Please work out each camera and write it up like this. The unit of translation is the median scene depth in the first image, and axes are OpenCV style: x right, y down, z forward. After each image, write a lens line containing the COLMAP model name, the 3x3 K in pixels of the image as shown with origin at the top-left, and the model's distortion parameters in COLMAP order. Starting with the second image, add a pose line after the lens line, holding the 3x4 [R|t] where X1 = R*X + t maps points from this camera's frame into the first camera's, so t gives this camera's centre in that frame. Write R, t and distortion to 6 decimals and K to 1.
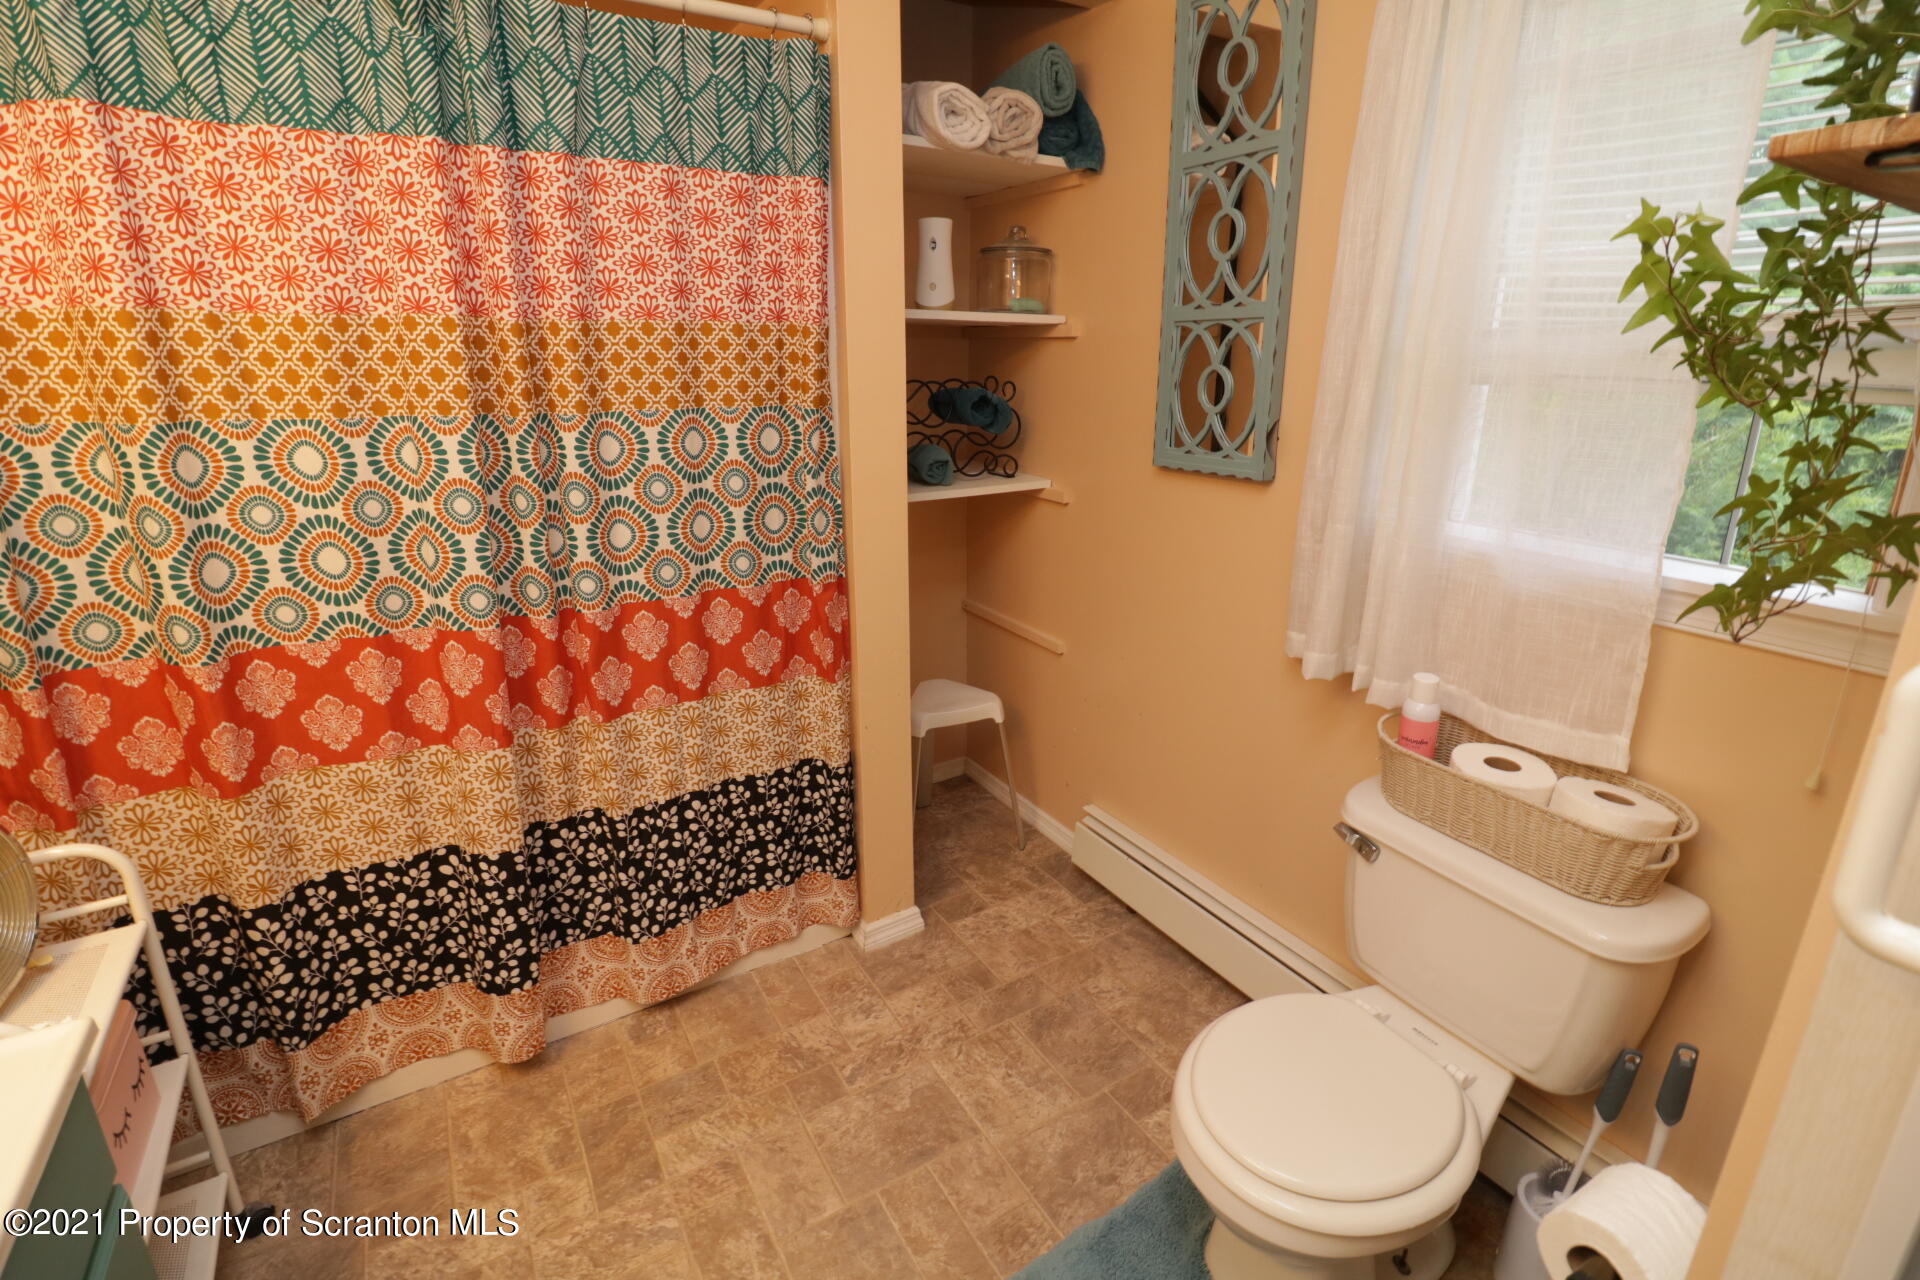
lens RADIAL K [[884.6, 0, 963.2], [0, 884.6, 611.3], [0, 0, 1]] dist [-0.003127, -0.011599]
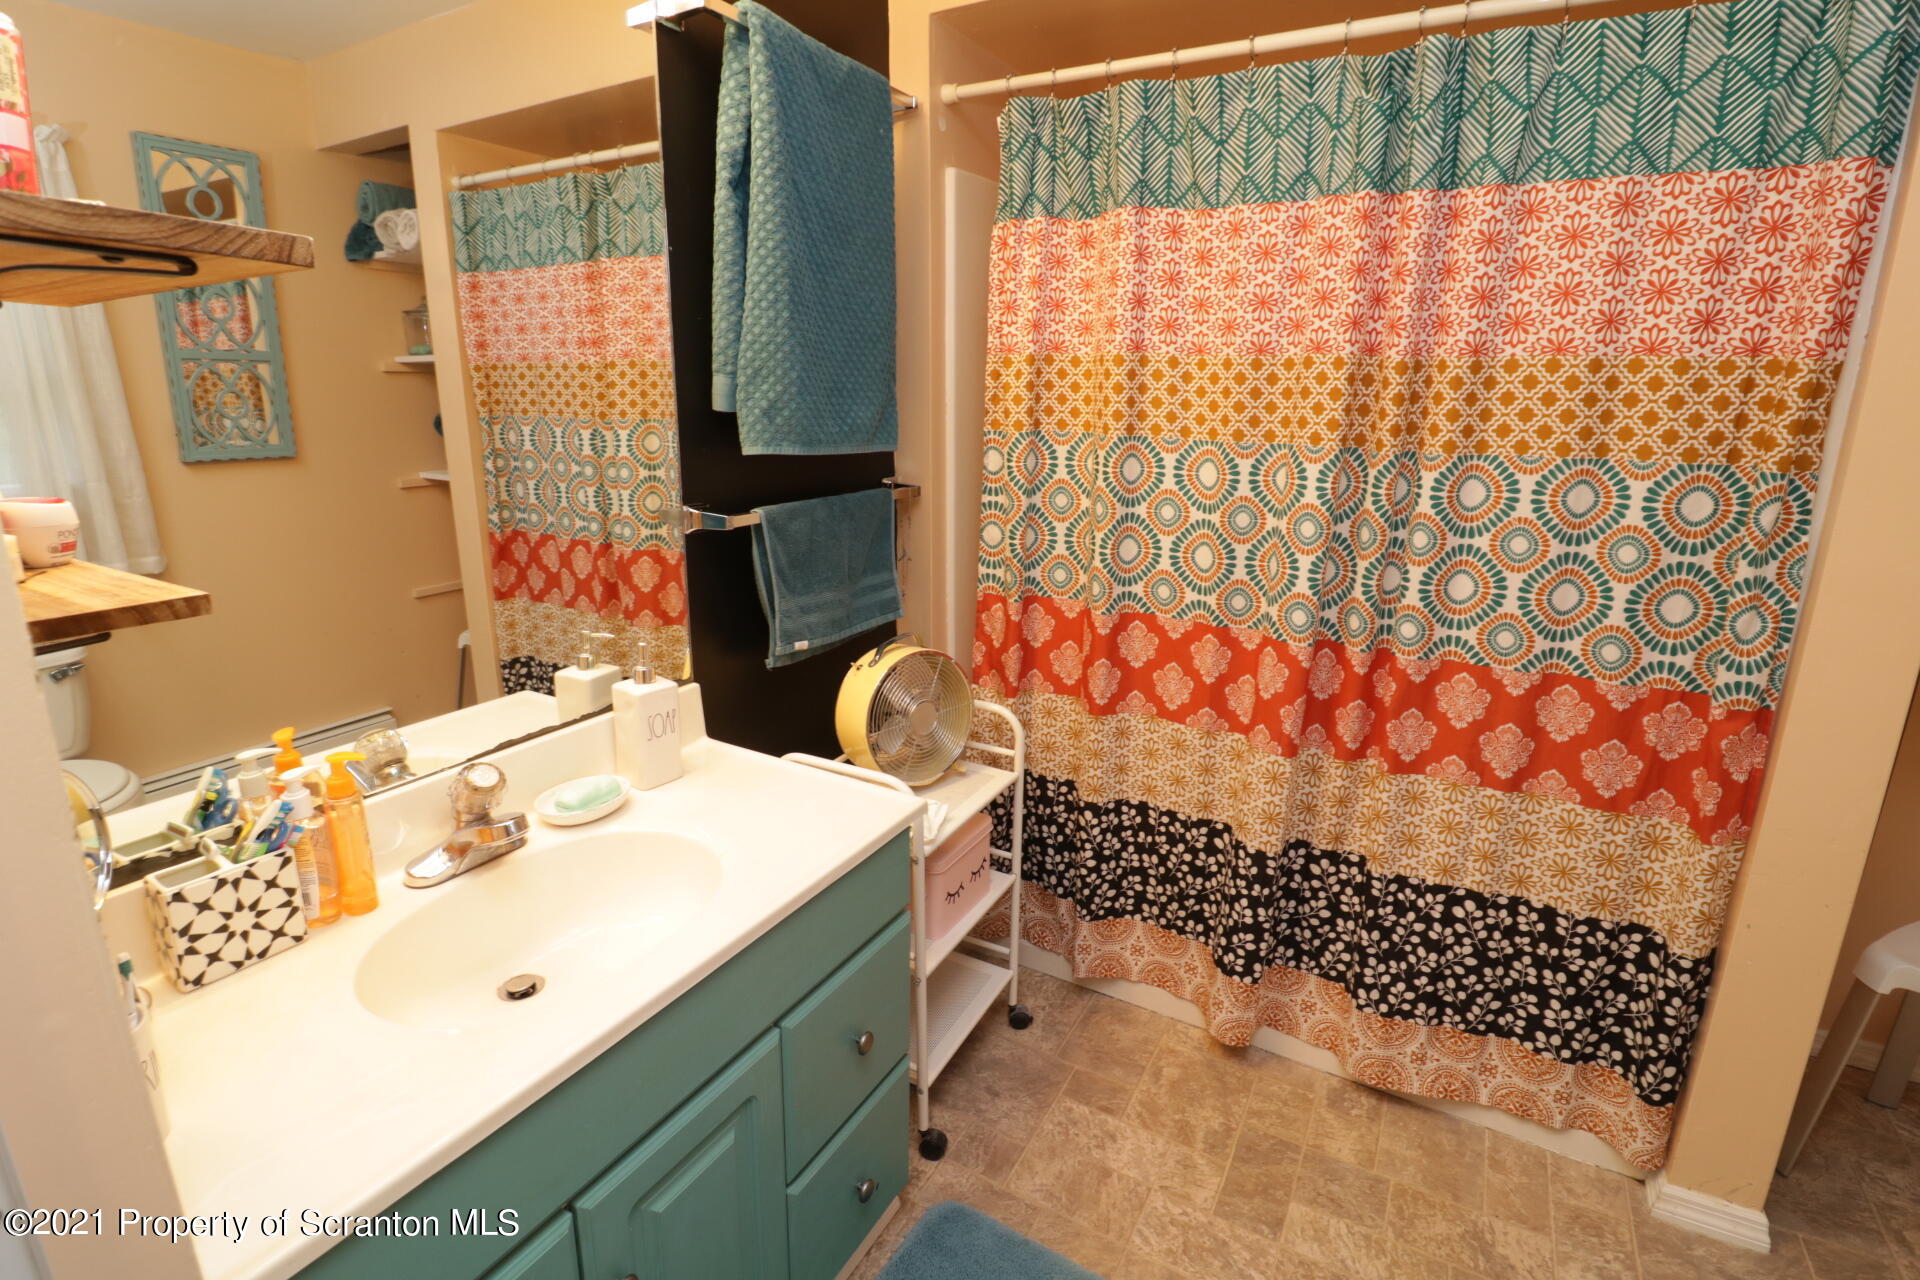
lens RADIAL K [[884.6, 0, 958.2], [0, 884.6, 600.1], [0, 0, 1]] dist [-0.003127, -0.011599]
pose [[0.477101, 0.211228, -0.853087, 0.145020], [-0.257705, 0.961642, 0.093982, -0.023500], [0.840216, 0.175006, 0.513235, 0.086626]]
